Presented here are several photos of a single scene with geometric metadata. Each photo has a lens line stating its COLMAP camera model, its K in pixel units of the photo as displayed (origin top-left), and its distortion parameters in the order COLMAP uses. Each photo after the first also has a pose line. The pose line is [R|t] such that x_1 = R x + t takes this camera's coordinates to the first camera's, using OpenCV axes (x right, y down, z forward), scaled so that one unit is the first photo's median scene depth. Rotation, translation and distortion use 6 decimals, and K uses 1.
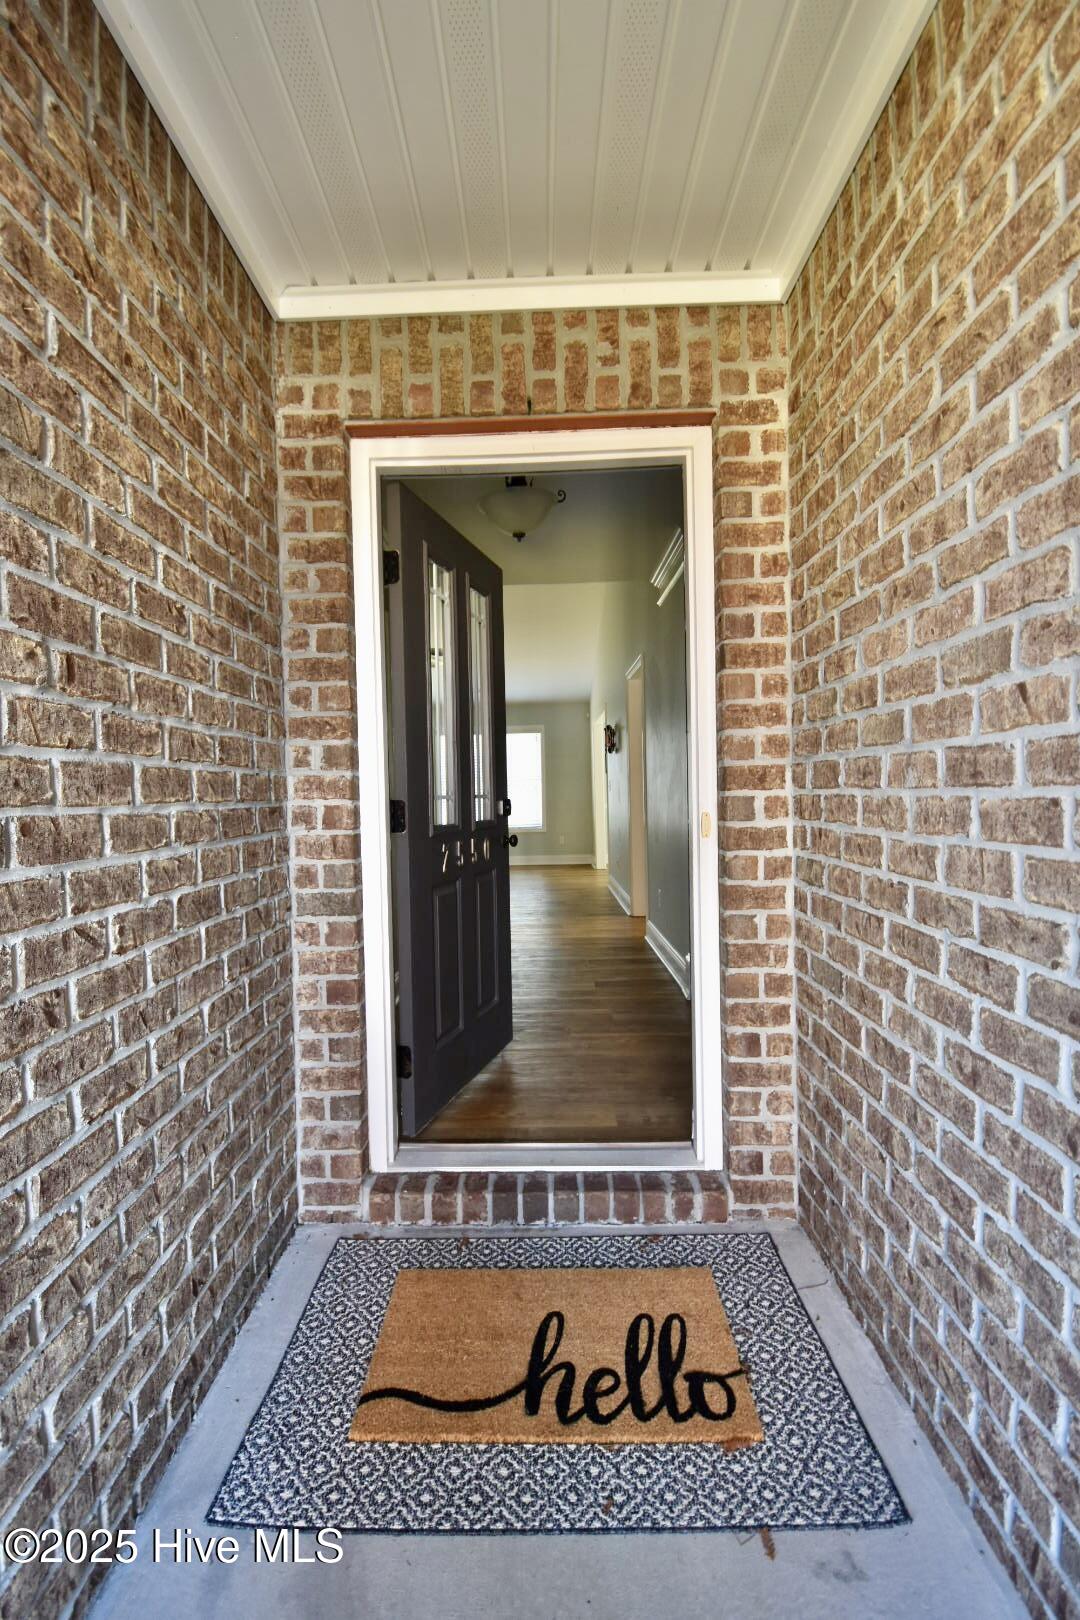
lens RADIAL K [[706.6, 0, 540.0], [0, 706.6, 810.6], [0, 0, 1]] dist [0.001885, -0.012104]
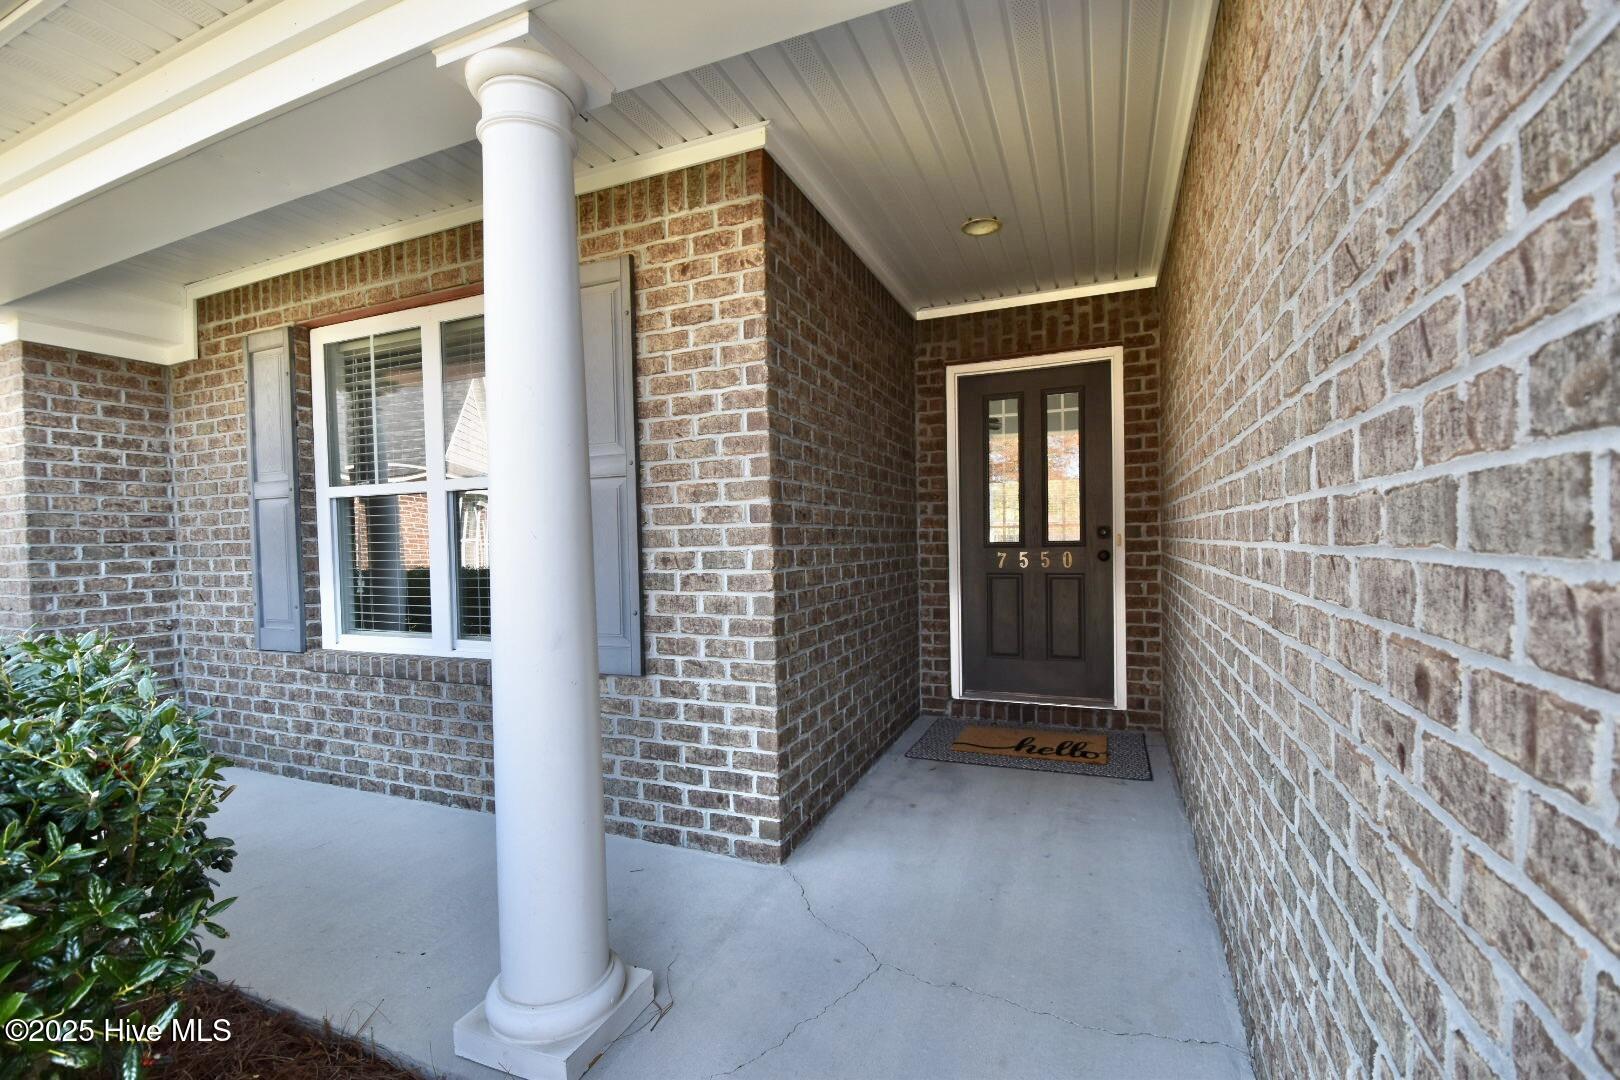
lens RADIAL K [[706.6, 0, 794.7], [0, 706.6, 560.0], [0, 0, 1]] dist [0.001885, -0.012104]
pose [[0.918756, 0.012696, -0.394621, 0.185868], [-0.005370, 0.999792, 0.019663, 0.044774], [0.394789, -0.015946, 0.918634, -1.285046]]
